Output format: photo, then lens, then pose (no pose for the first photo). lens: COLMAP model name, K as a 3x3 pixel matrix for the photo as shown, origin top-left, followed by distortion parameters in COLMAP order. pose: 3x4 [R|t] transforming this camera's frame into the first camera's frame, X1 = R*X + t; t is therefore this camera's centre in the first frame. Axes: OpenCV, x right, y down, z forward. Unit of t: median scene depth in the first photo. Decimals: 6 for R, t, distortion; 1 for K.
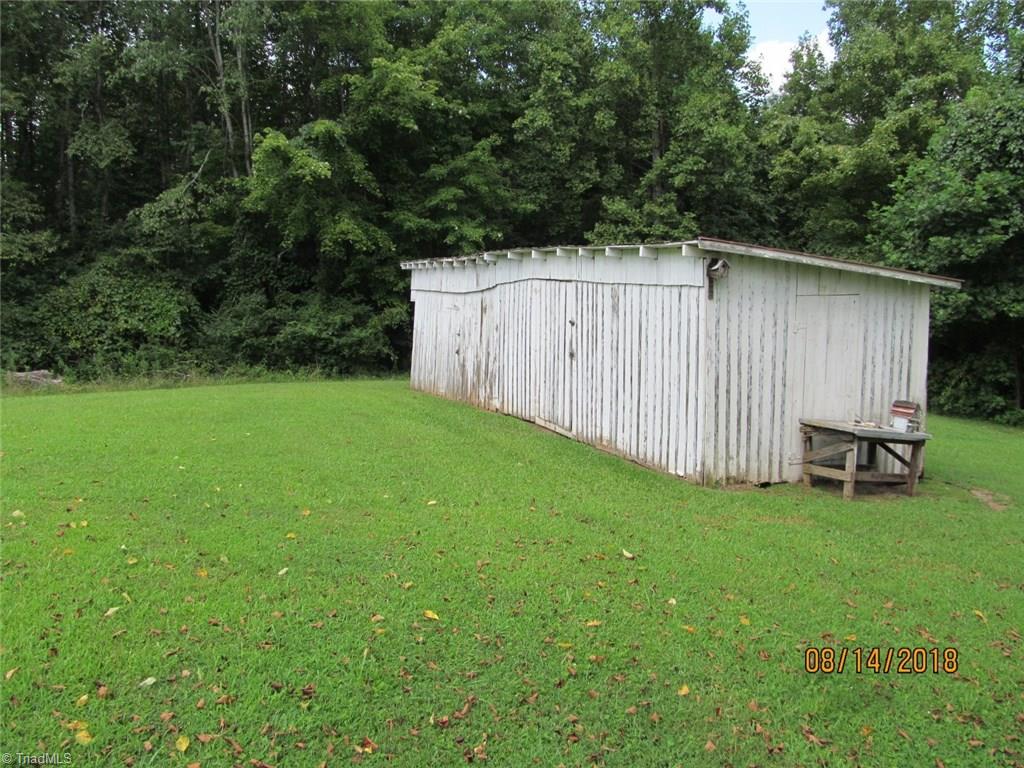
lens RADIAL K [[829.9, 0, 514.0], [0, 829.9, 387.4], [0, 0, 1]] dist [-0.069643, 0.028600]
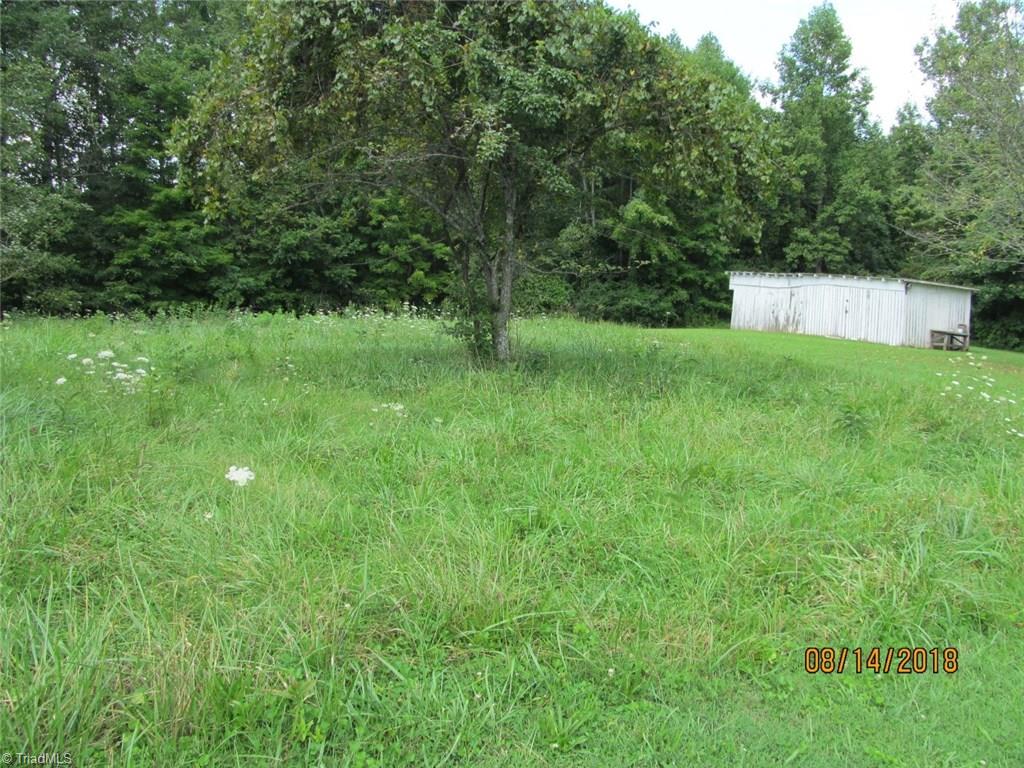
lens RADIAL K [[829.9, 0, 506.9], [0, 829.9, 381.2], [0, 0, 1]] dist [-0.069643, 0.028600]
pose [[0.996302, 0.010831, -0.085239, -0.398946], [-0.008883, 0.999691, 0.023199, 0.068085], [0.085464, -0.022356, 0.996090, -0.907631]]
